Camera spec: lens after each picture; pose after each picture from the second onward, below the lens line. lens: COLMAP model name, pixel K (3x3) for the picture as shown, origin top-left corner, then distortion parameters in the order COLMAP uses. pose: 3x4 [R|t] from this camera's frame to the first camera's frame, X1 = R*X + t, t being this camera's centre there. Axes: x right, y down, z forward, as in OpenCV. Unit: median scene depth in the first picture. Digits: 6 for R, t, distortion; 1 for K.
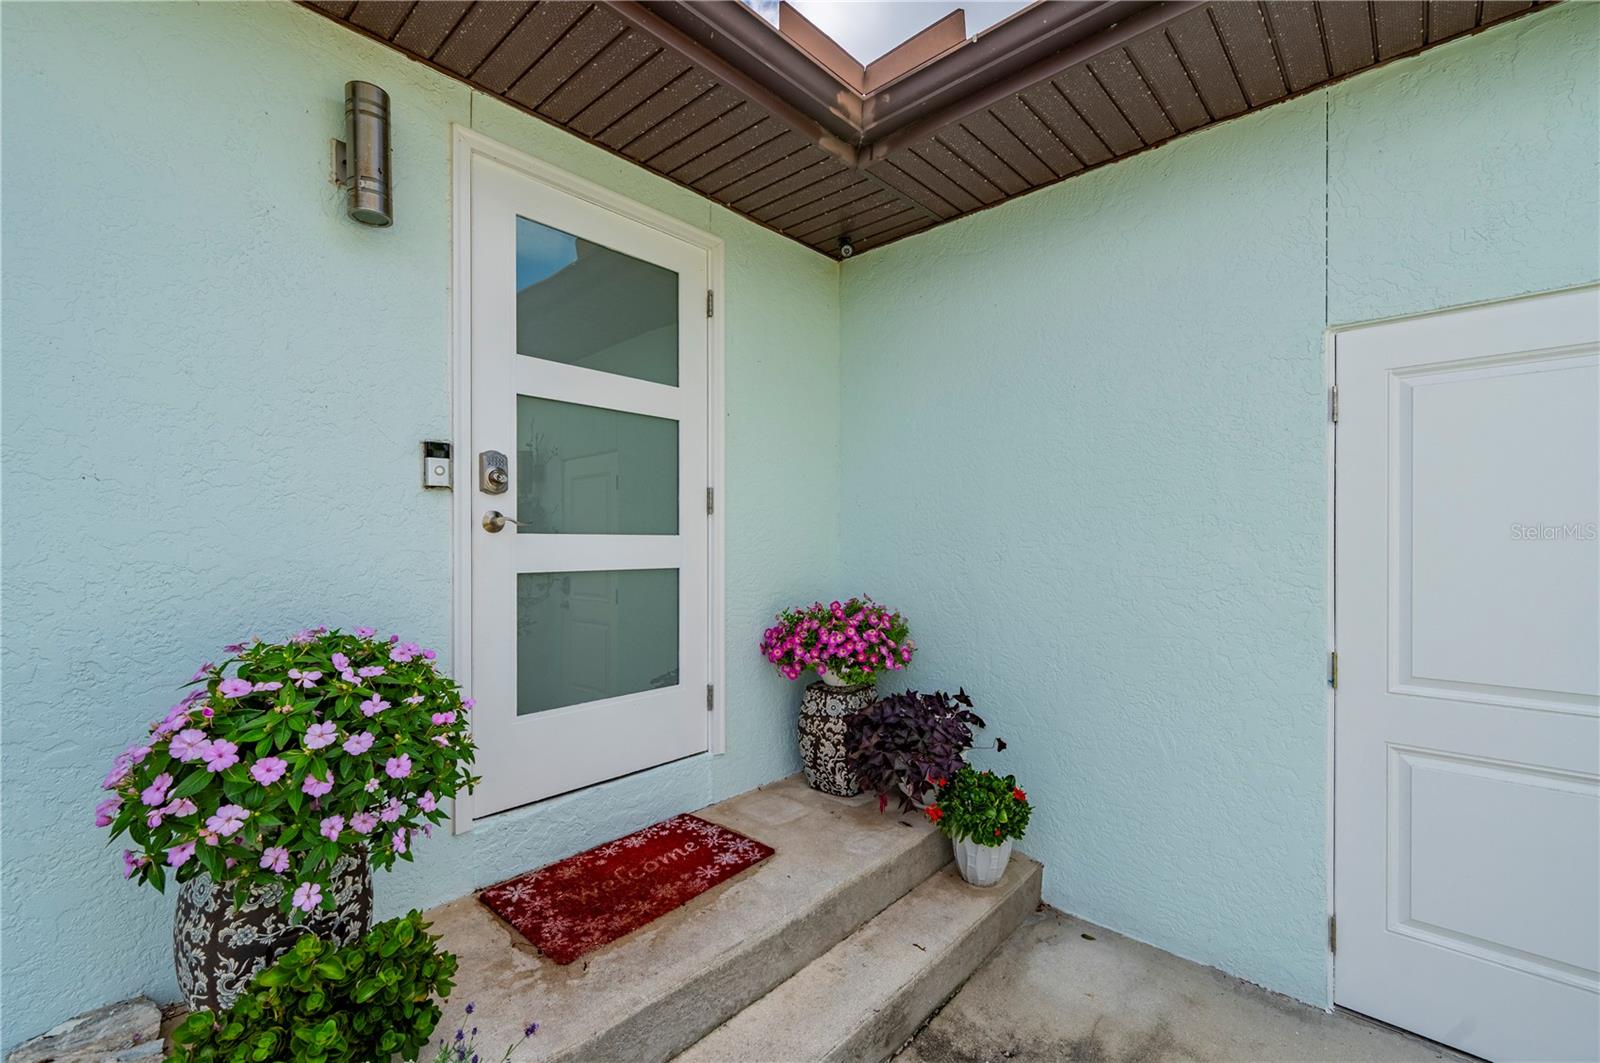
lens RADIAL K [[665.9, 0, 800.0], [0, 665.9, 531.5], [0, 0, 1]] dist [0.001374, 0.000010]
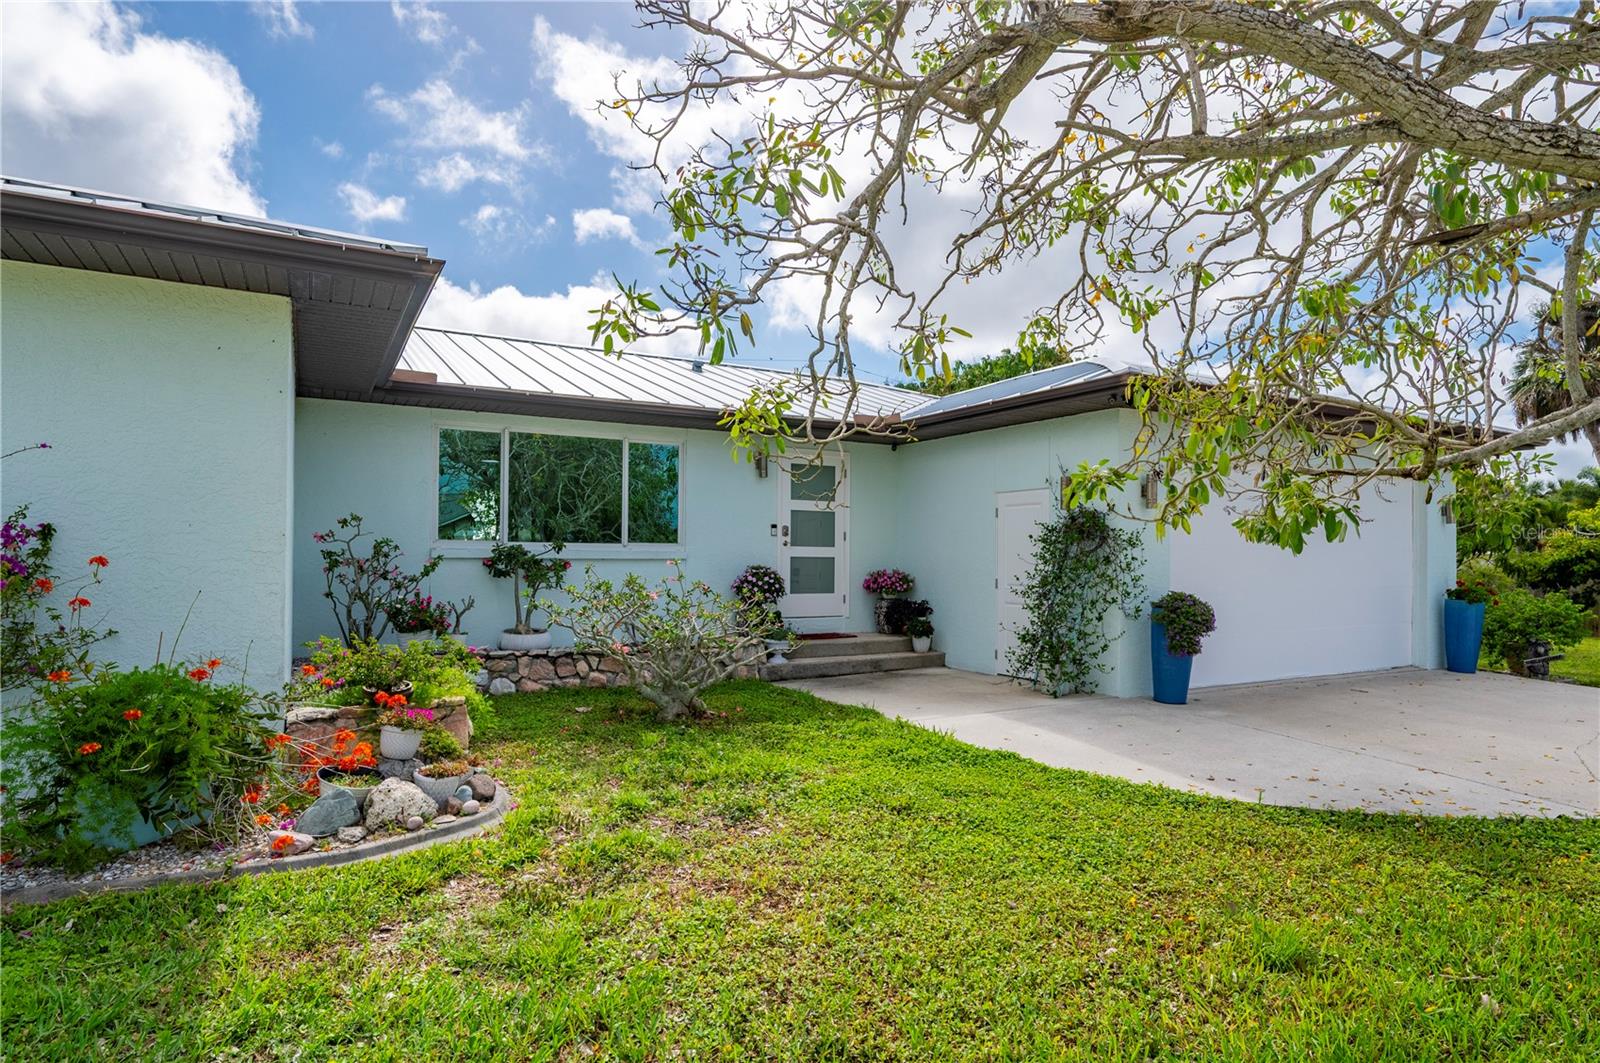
lens RADIAL K [[867.6, 0, 800.0], [0, 867.6, 531.5], [0, 0, 1]] dist [0.000027, -0.000005]
pose [[0.952612, -0.005155, -0.304144, 1.139498], [-0.002772, 0.999668, -0.025626, 0.045065], [0.304175, 0.025255, 0.952281, -3.717718]]
